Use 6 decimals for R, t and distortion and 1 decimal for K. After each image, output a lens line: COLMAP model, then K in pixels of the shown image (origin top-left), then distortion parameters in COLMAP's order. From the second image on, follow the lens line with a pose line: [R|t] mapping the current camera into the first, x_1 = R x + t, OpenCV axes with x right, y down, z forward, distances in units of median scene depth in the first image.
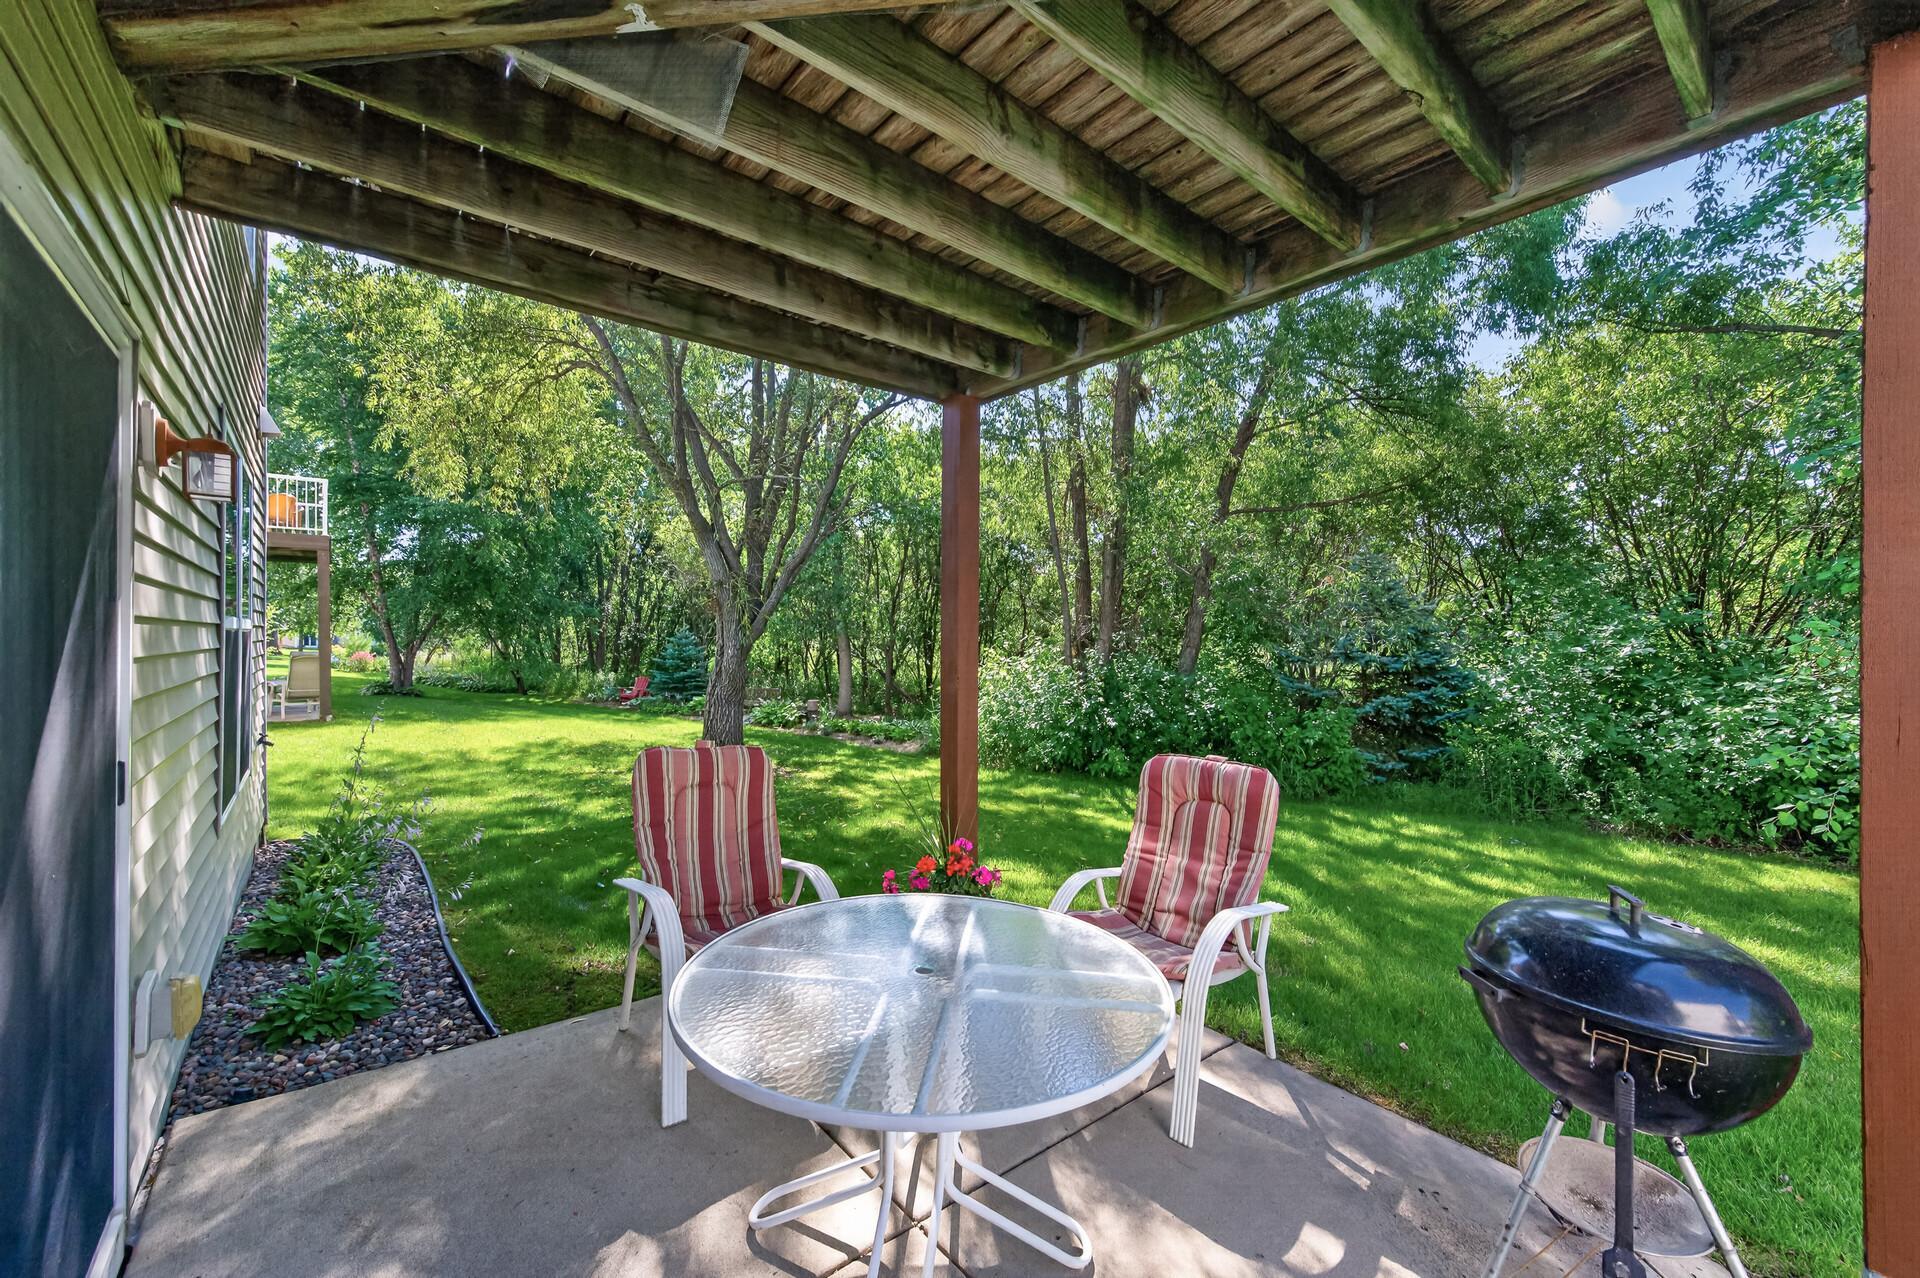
lens RADIAL K [[767.1, 0, 984.2], [0, 767.1, 630.6], [0, 0, 1]] dist [0.001143, -0.000103]
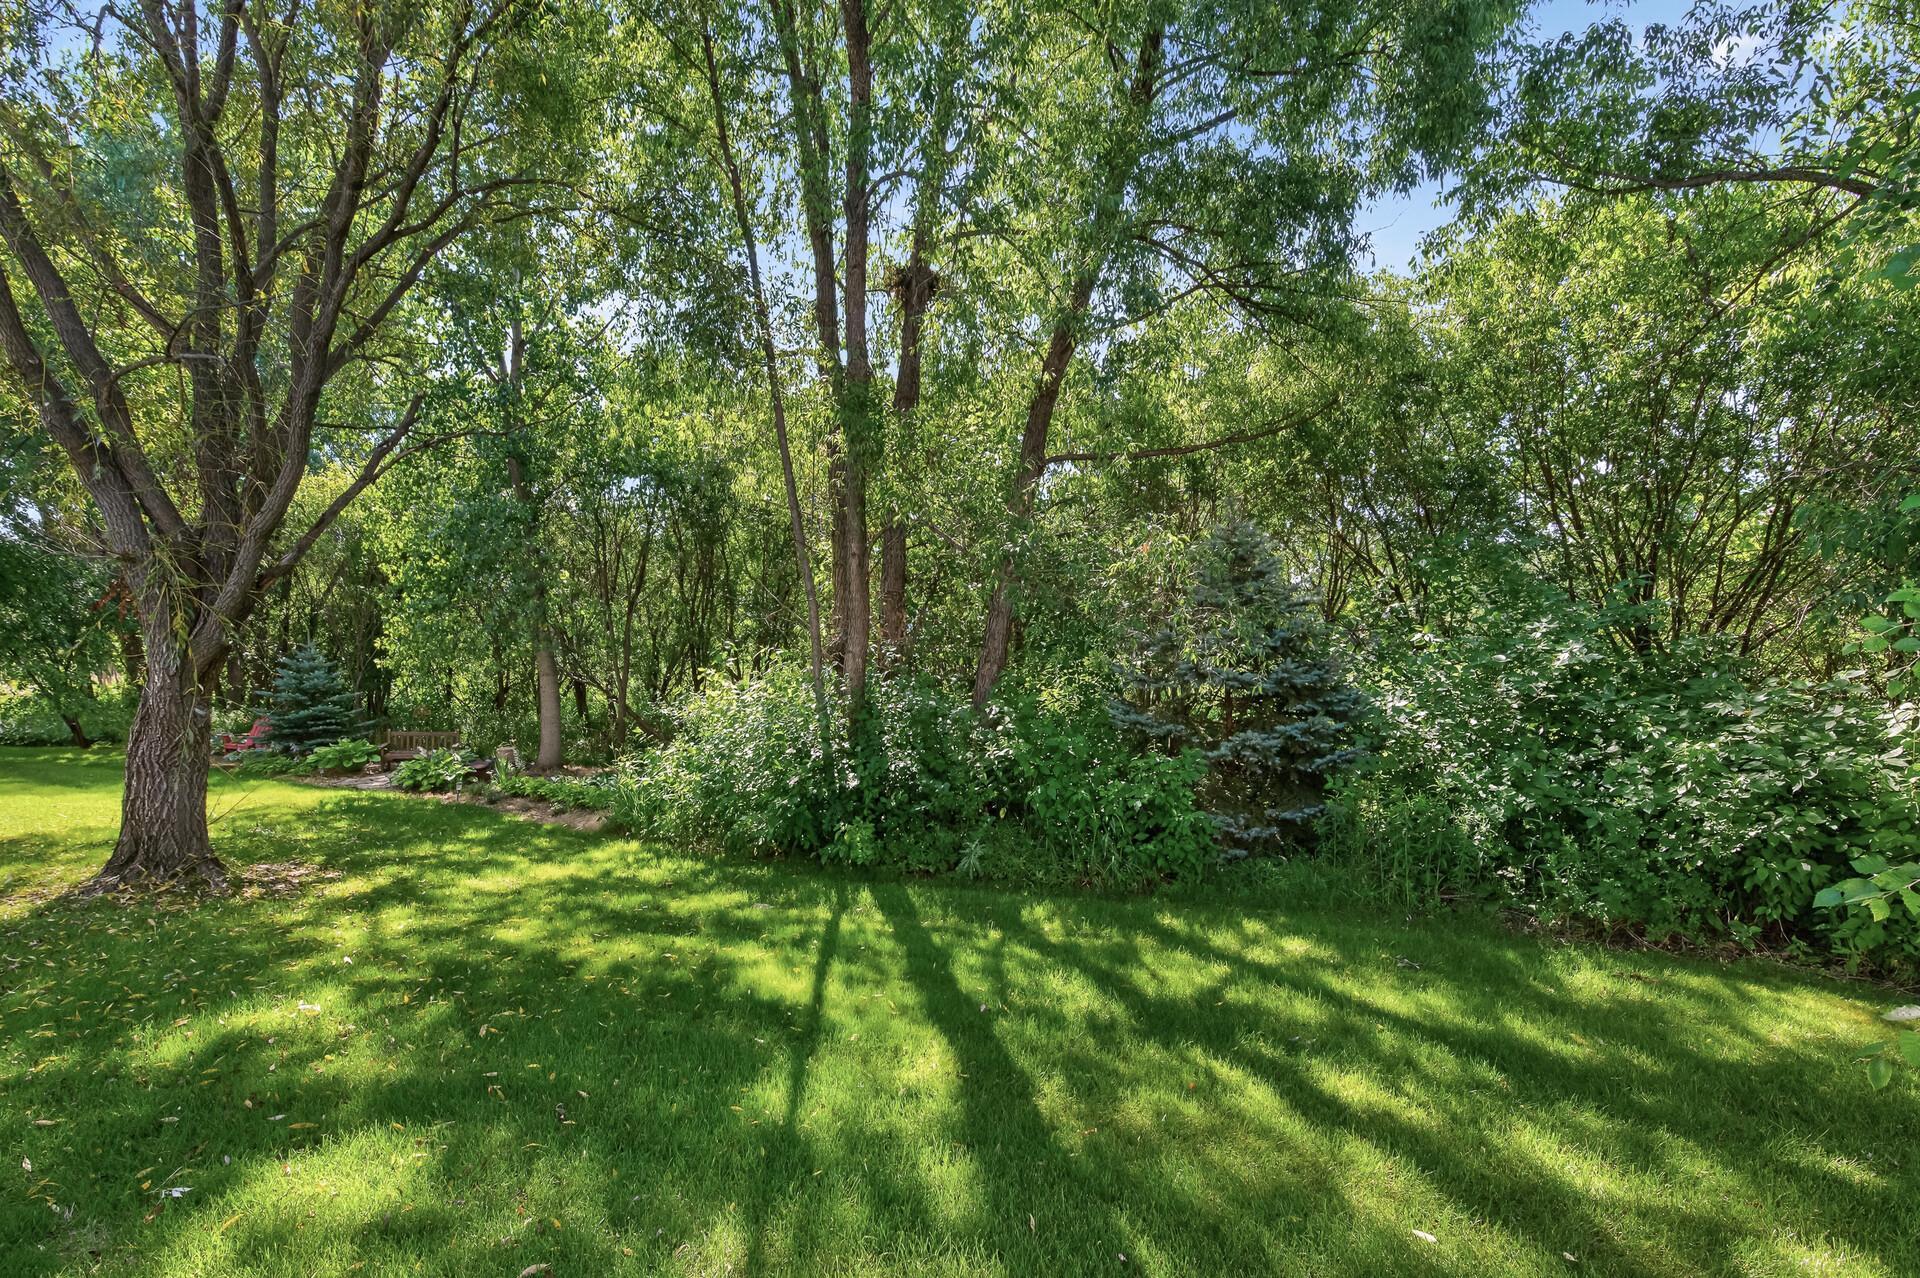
lens RADIAL K [[1073.7, 0, 960.9], [0, 1073.7, 700.0], [0, 0, 1]] dist [-0.015373, 0.000114]
pose [[0.982693, -0.018122, 0.184355, 0.109888], [0.008259, 0.998500, 0.054125, 0.006166], [-0.185059, -0.051666, 0.981368, 0.135696]]
